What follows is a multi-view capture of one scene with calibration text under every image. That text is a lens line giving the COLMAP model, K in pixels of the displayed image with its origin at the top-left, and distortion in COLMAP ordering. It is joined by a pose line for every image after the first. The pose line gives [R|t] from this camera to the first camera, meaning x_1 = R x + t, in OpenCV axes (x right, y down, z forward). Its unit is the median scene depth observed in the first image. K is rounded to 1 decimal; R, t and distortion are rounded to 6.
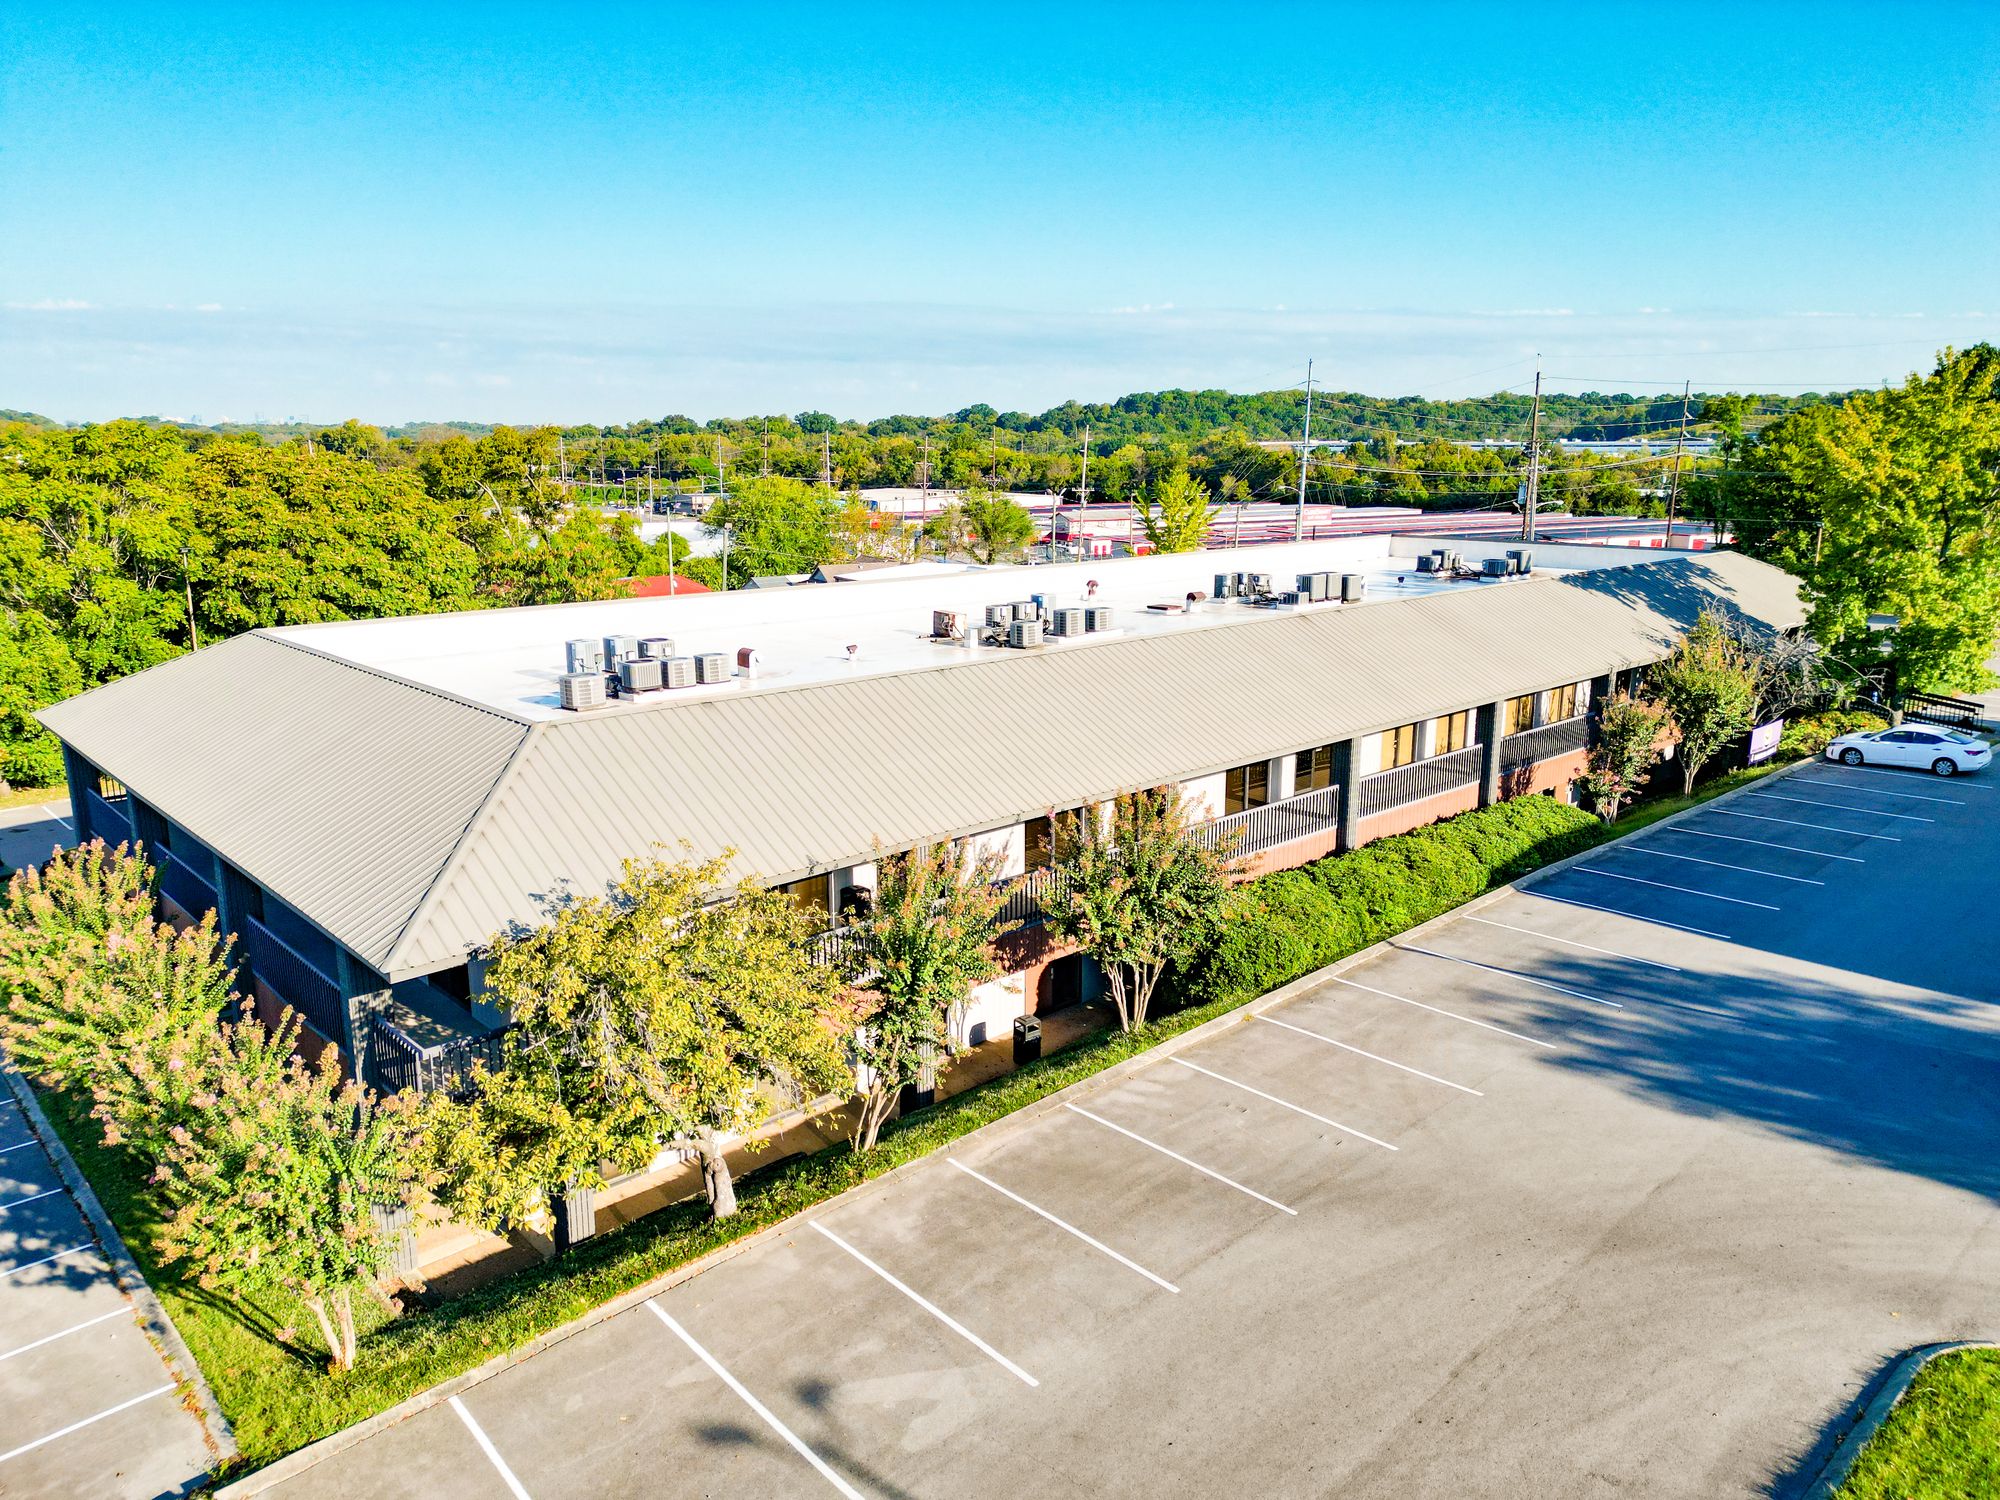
lens RADIAL K [[1402.6, 0, 993.2], [0, 1402.6, 722.4], [0, 0, 1]] dist [0.063751, -0.043867]
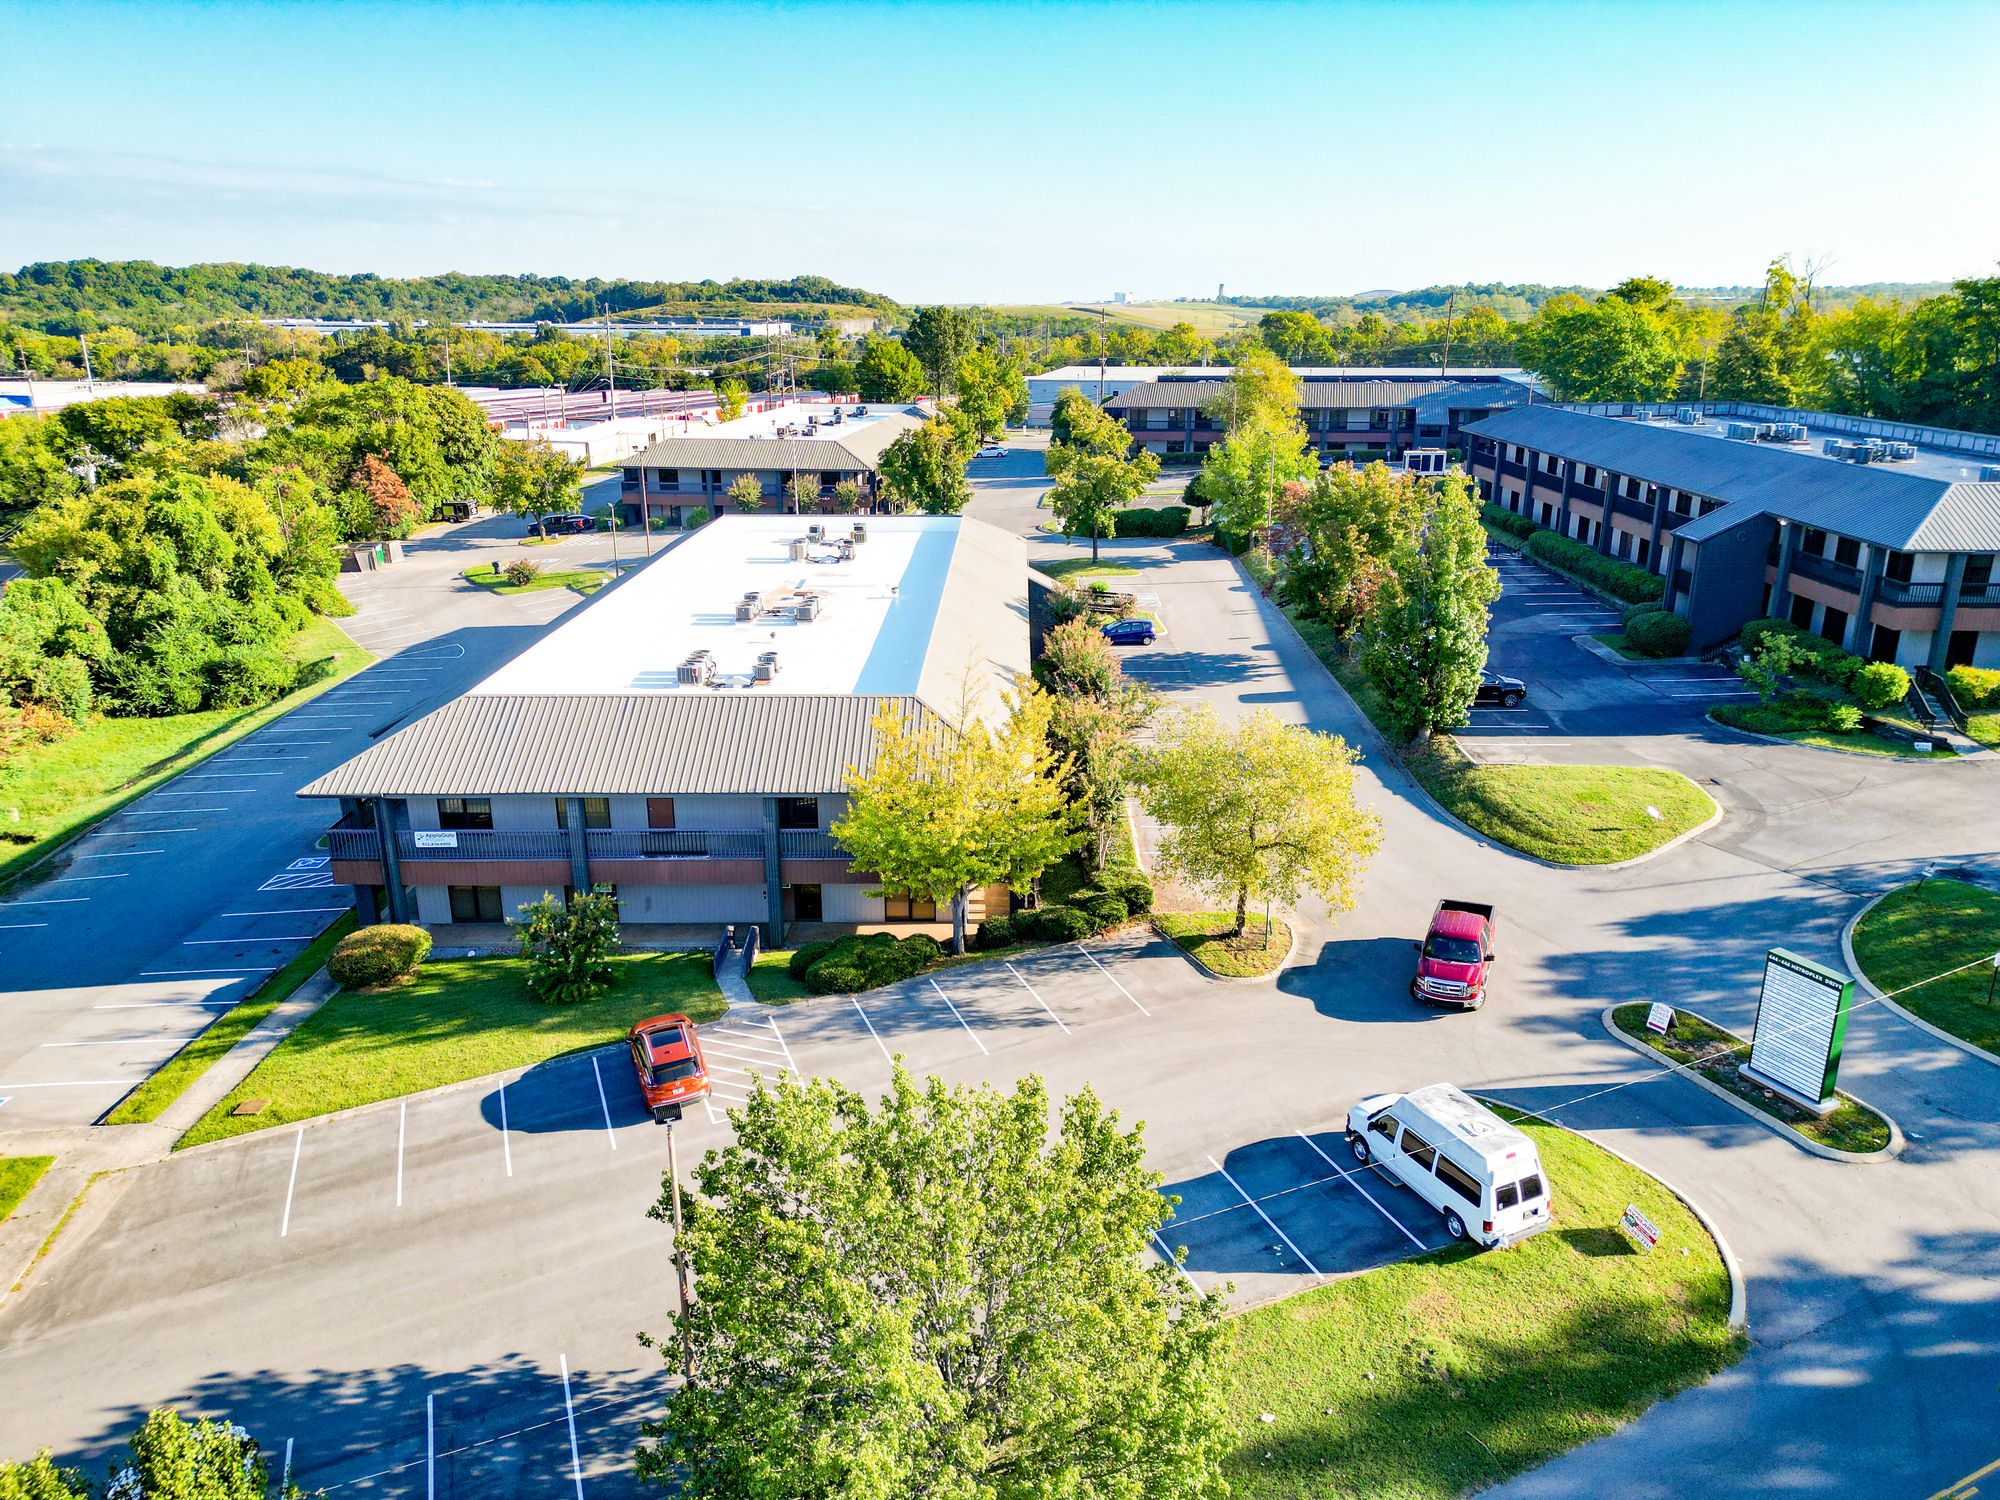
lens RADIAL K [[1402.6, 0, 1006.0], [0, 1402.6, 742.4], [0, 0, 1]] dist [0.063751, -0.043867]
pose [[0.744904, -0.197355, 0.637314, -2.763839], [0.133942, 0.980036, 0.146930, 0.344159], [-0.653589, -0.024085, 0.756467, -2.785617]]
